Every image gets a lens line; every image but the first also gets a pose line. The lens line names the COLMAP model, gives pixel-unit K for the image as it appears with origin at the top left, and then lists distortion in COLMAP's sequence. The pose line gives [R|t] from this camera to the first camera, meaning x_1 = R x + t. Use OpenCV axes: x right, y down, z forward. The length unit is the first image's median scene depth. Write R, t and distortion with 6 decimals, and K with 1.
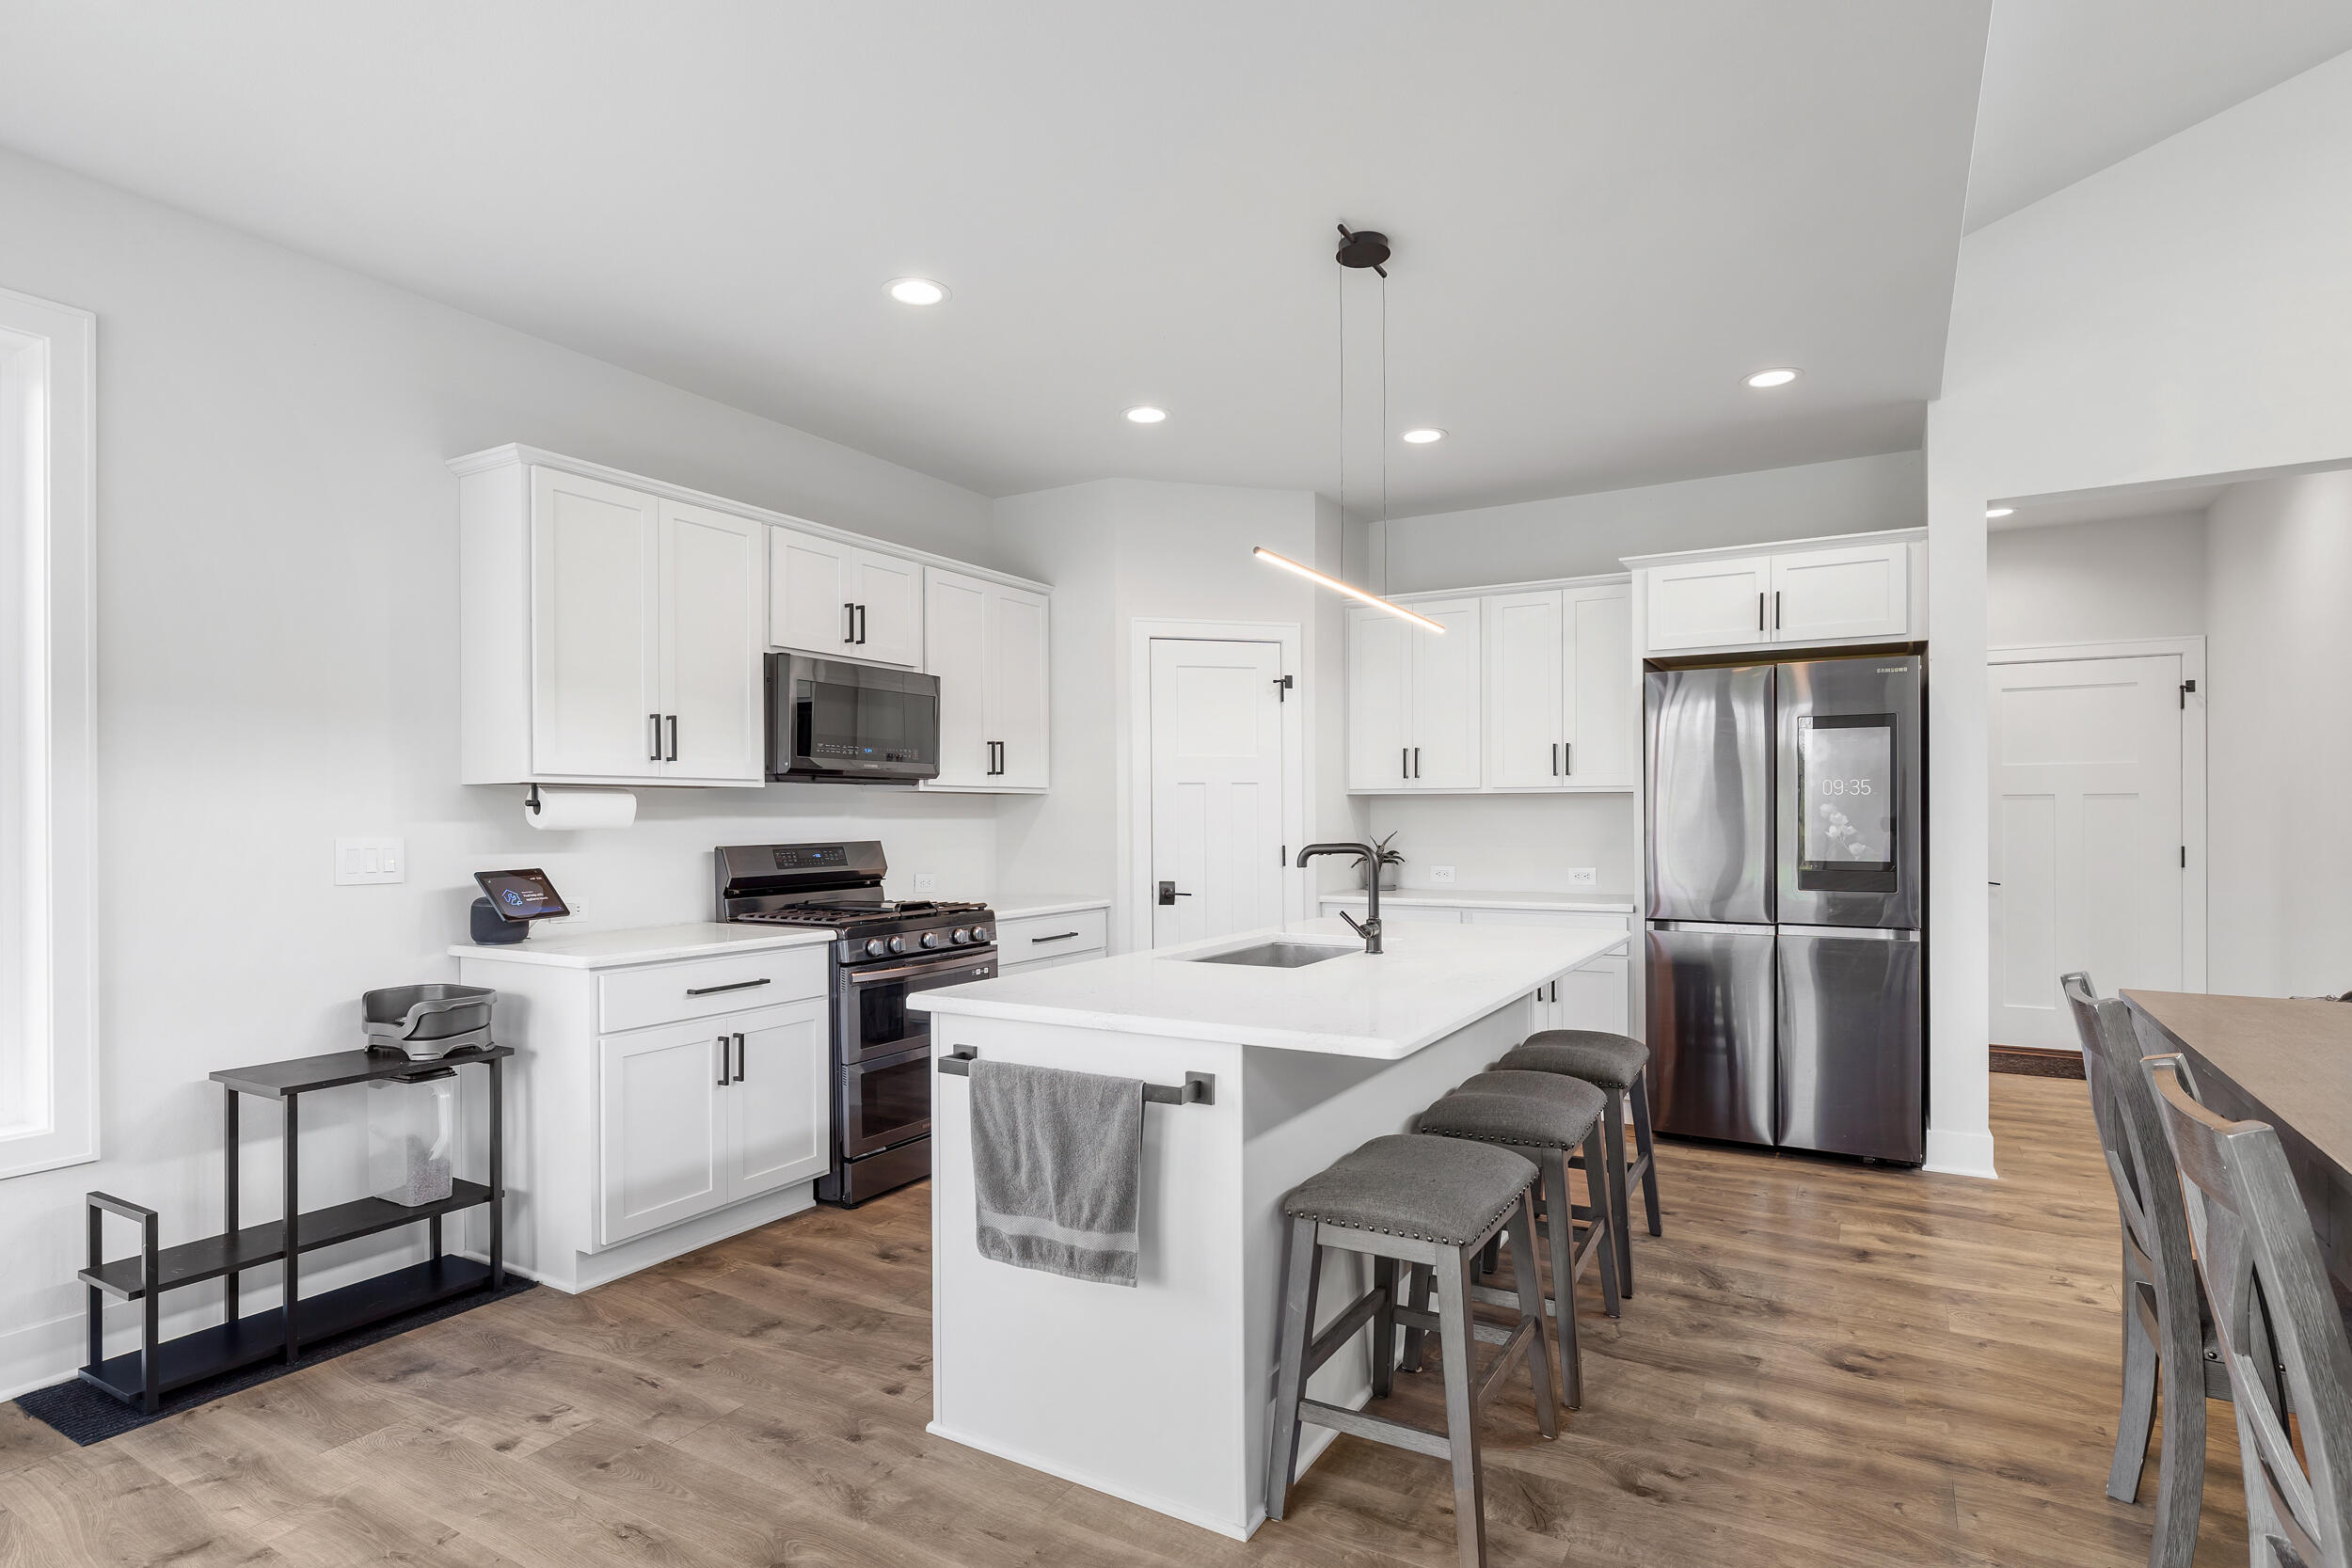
lens RADIAL K [[1152.2, 0, 1187.2], [0, 1152.2, 809.1], [0, 0, 1]] dist [-0.001175, -0.000274]
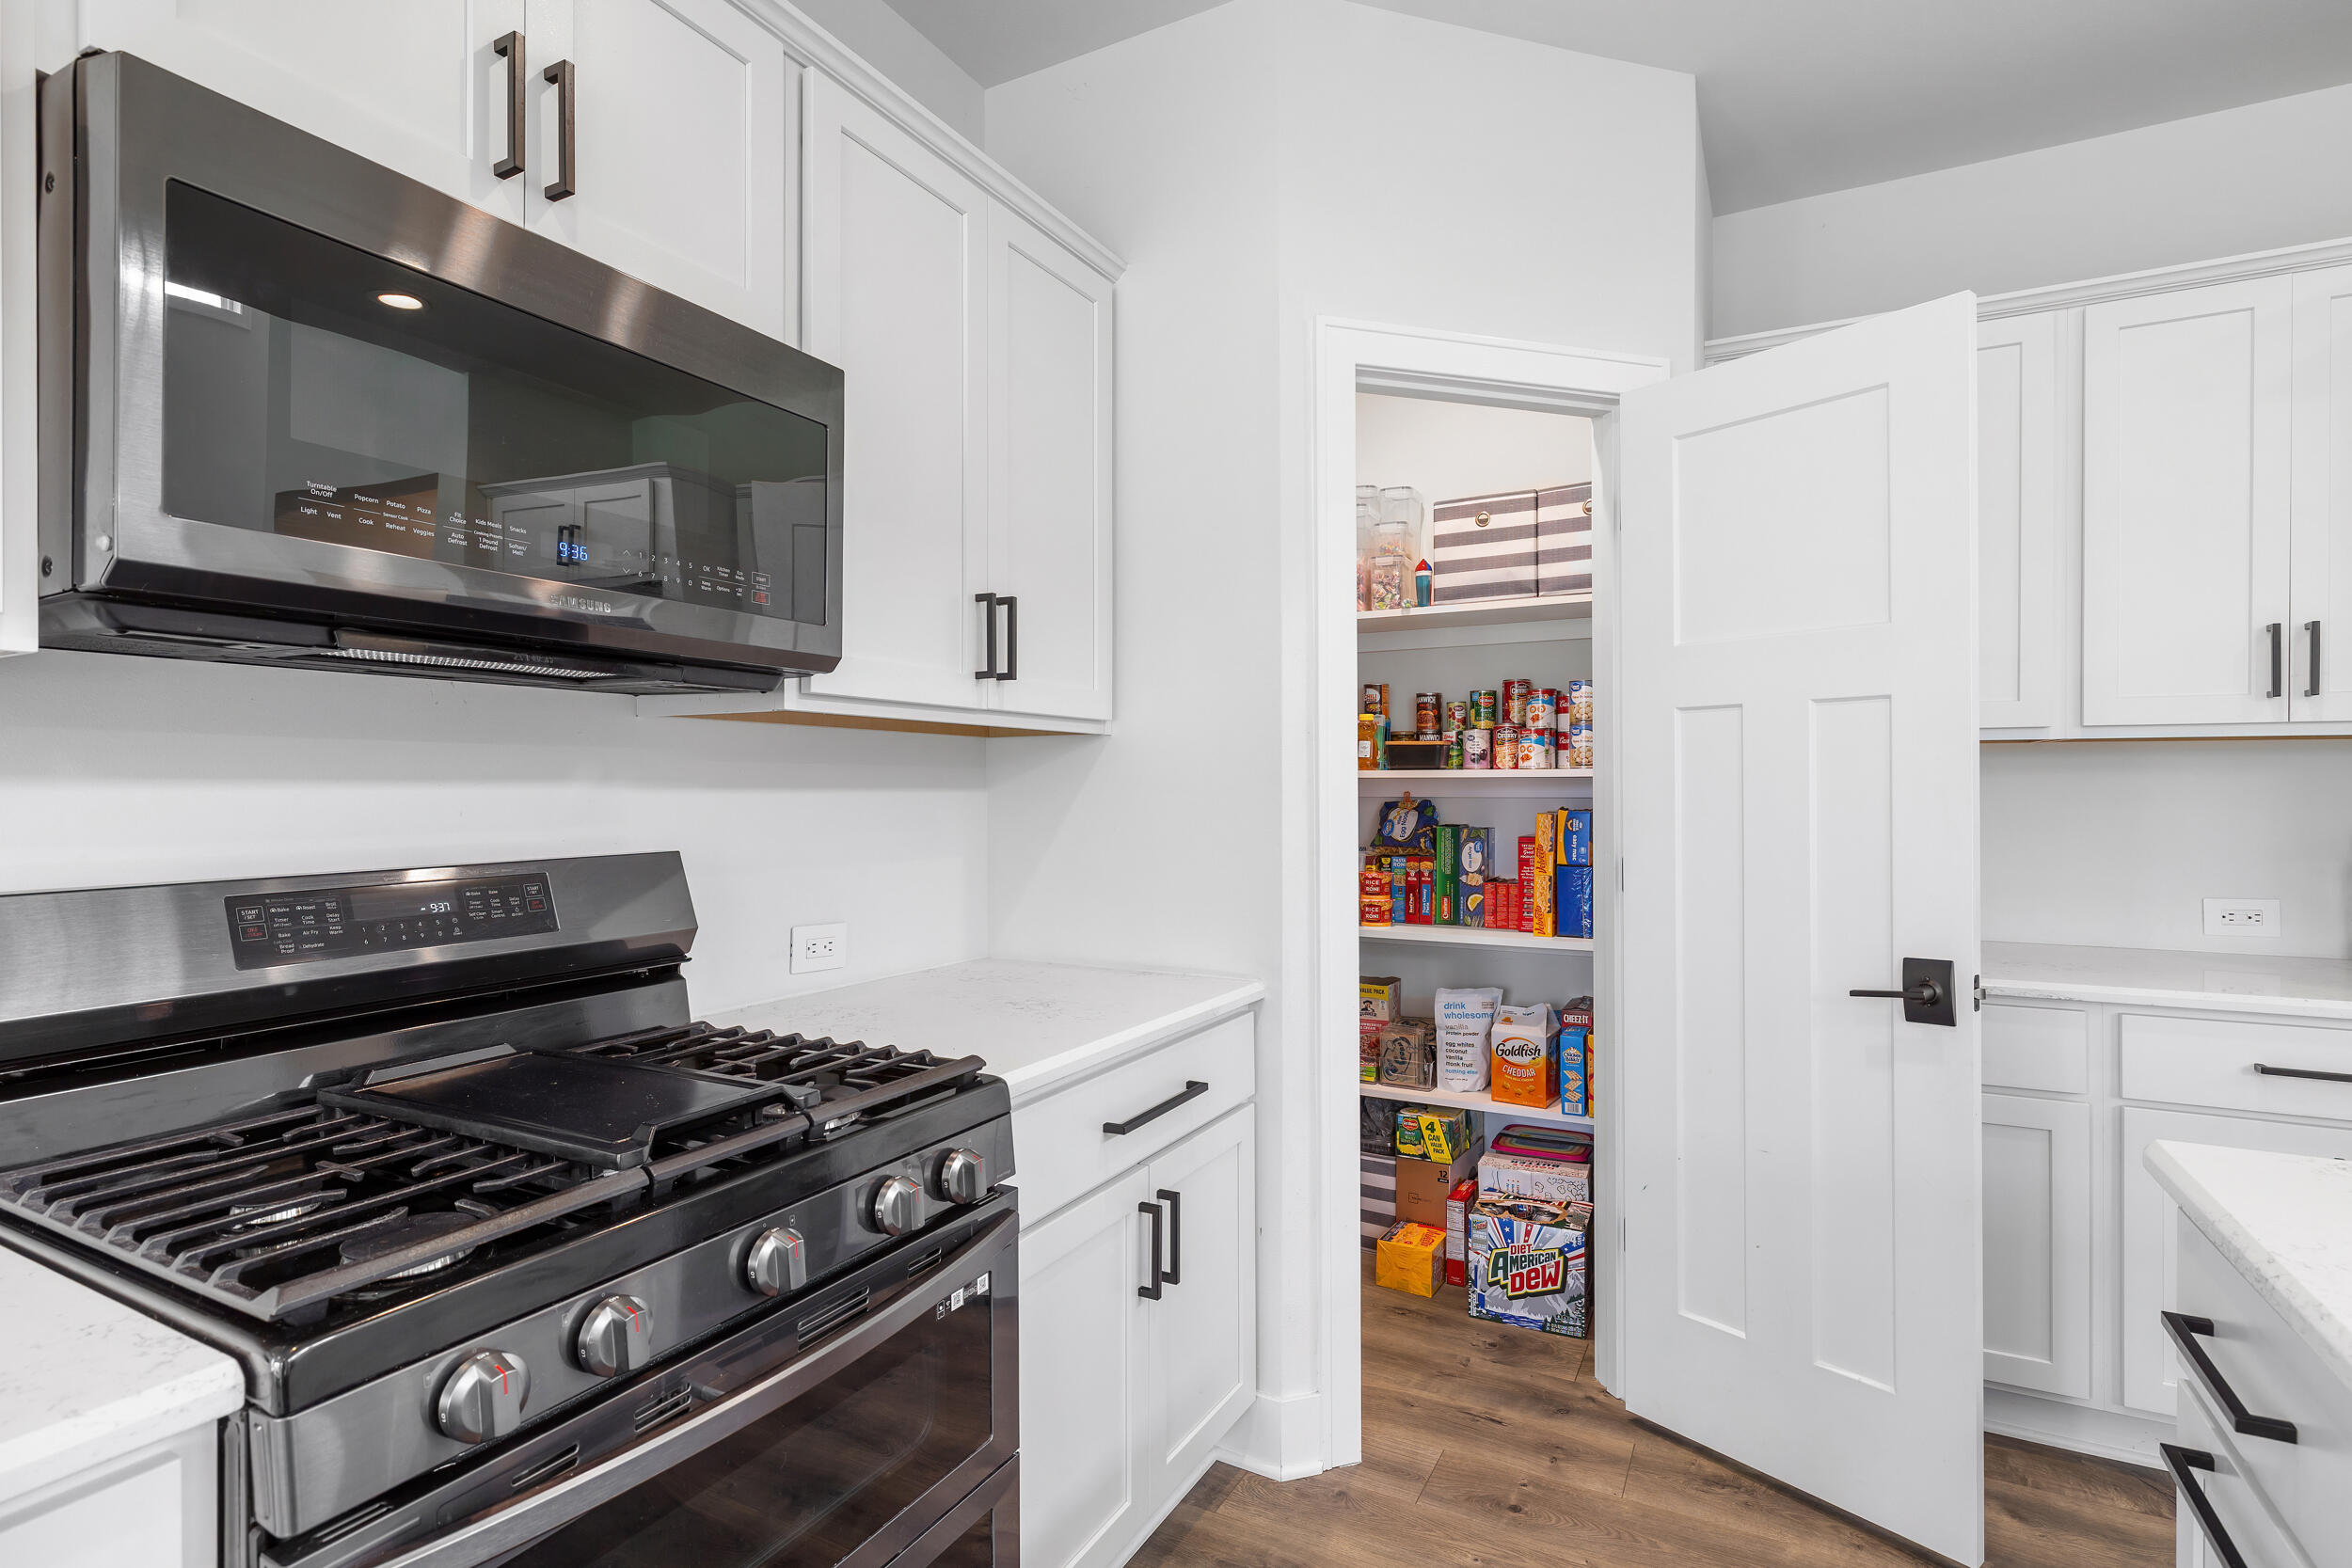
lens RADIAL K [[1152.2, 0, 1175.4], [0, 1152.2, 784.0], [0, 0, 1]] dist [-0.001175, -0.000274]
pose [[0.999635, 0.005026, 0.026527, -0.125941], [-0.005230, 0.999957, 0.007595, 0.003316], [-0.026487, -0.007731, 0.999619, 0.658792]]
